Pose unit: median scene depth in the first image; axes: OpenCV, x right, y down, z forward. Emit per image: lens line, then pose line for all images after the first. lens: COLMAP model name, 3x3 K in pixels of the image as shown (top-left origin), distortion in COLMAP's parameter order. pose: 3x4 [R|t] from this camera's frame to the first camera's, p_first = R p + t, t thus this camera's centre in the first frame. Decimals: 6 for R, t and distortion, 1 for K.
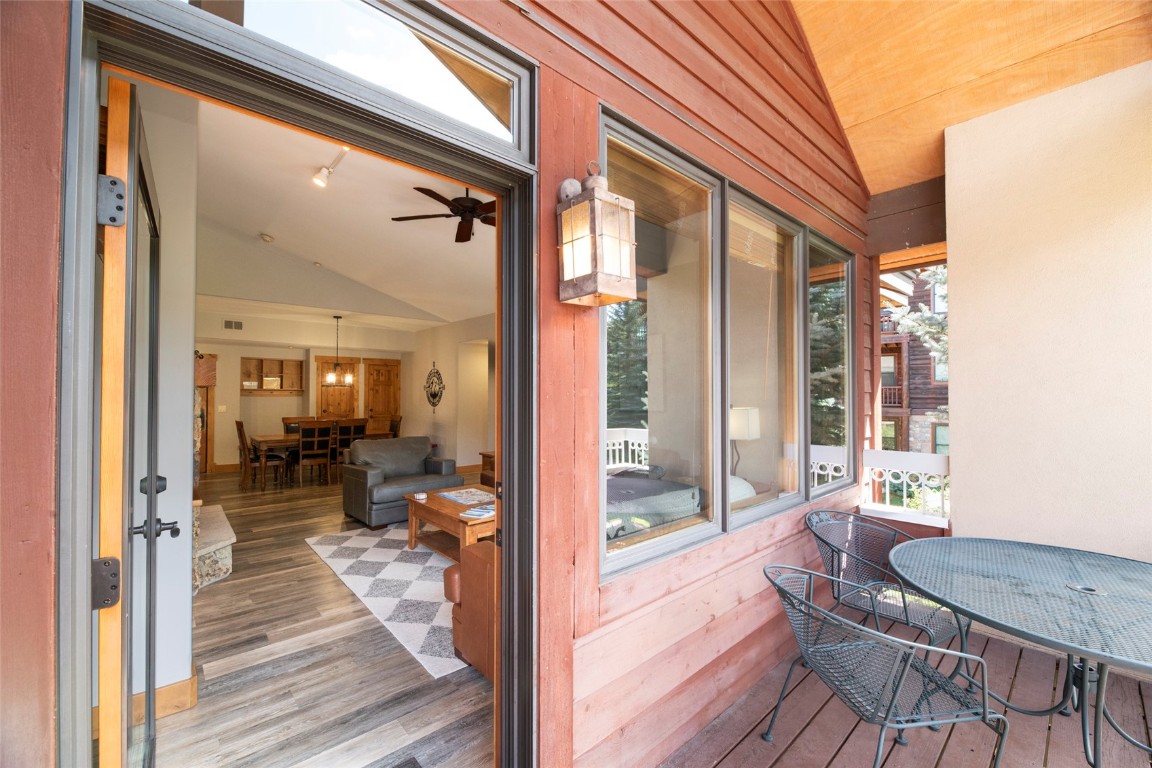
lens RADIAL K [[464.6, 0, 573.5], [0, 464.6, 387.7], [0, 0, 1]] dist [0.002339, -0.004043]
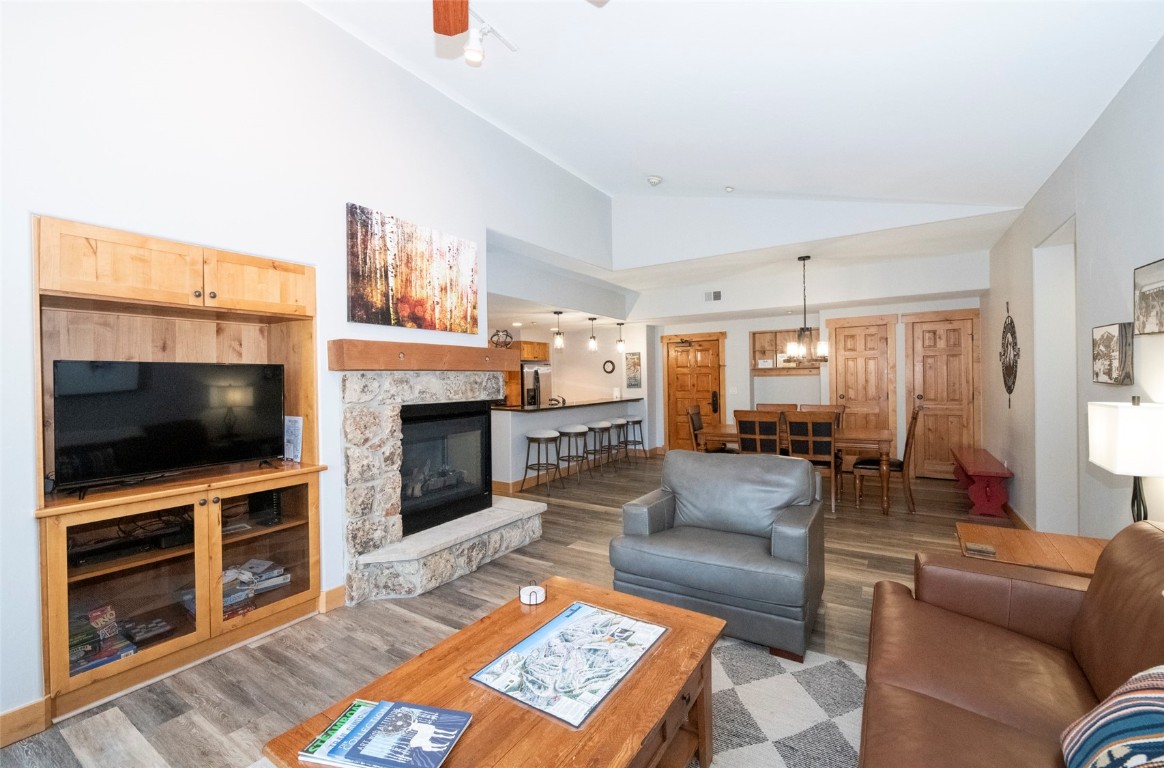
lens RADIAL K [[483.5, 0, 573.8], [0, 483.5, 380.0], [0, 0, 1]] dist [-0.001619, -0.000405]
pose [[0.263212, -0.003716, -0.964731, 0.142791], [0.032357, 0.999464, 0.004978, 0.018690], [0.964195, -0.032527, 0.263191, 0.899824]]
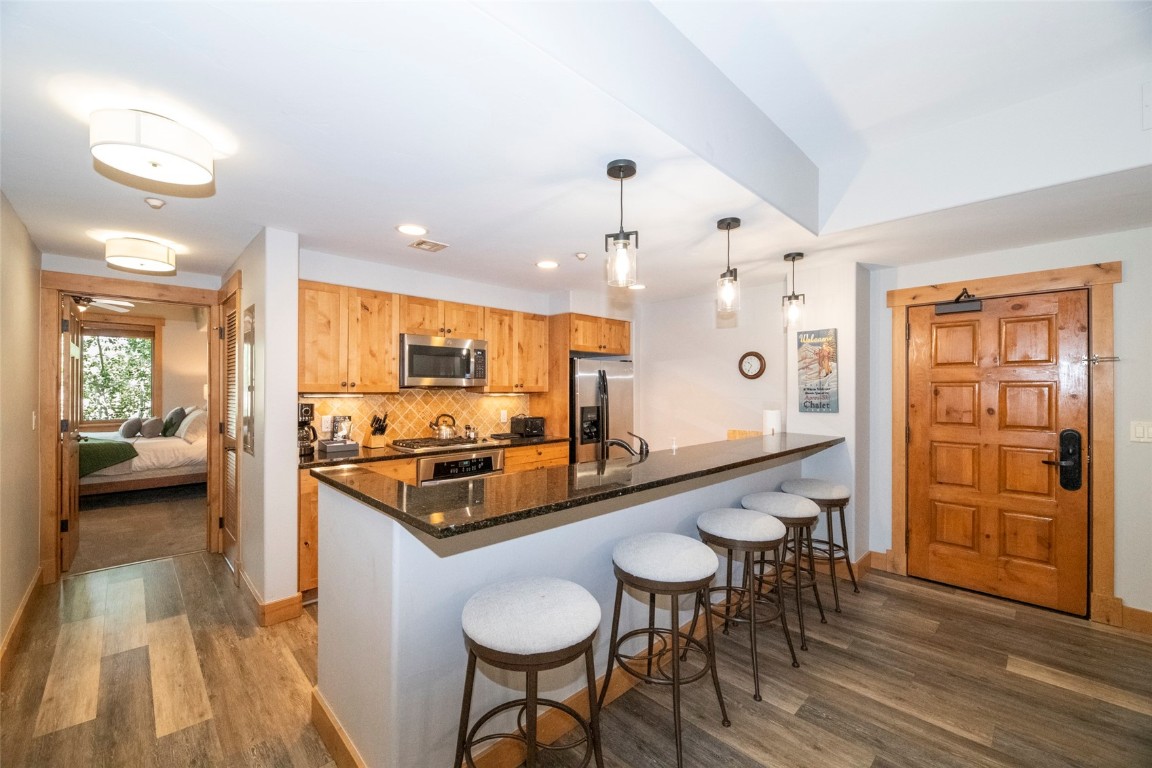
lens RADIAL K [[464.6, 0, 573.5], [0, 464.6, 387.7], [0, 0, 1]] dist [0.002339, -0.004043]
pose [[0.040625, -0.006376, -0.999154, -0.919502], [0.013195, 0.999896, -0.005844, 0.024651], [0.999087, -0.012946, 0.040705, 1.199006]]
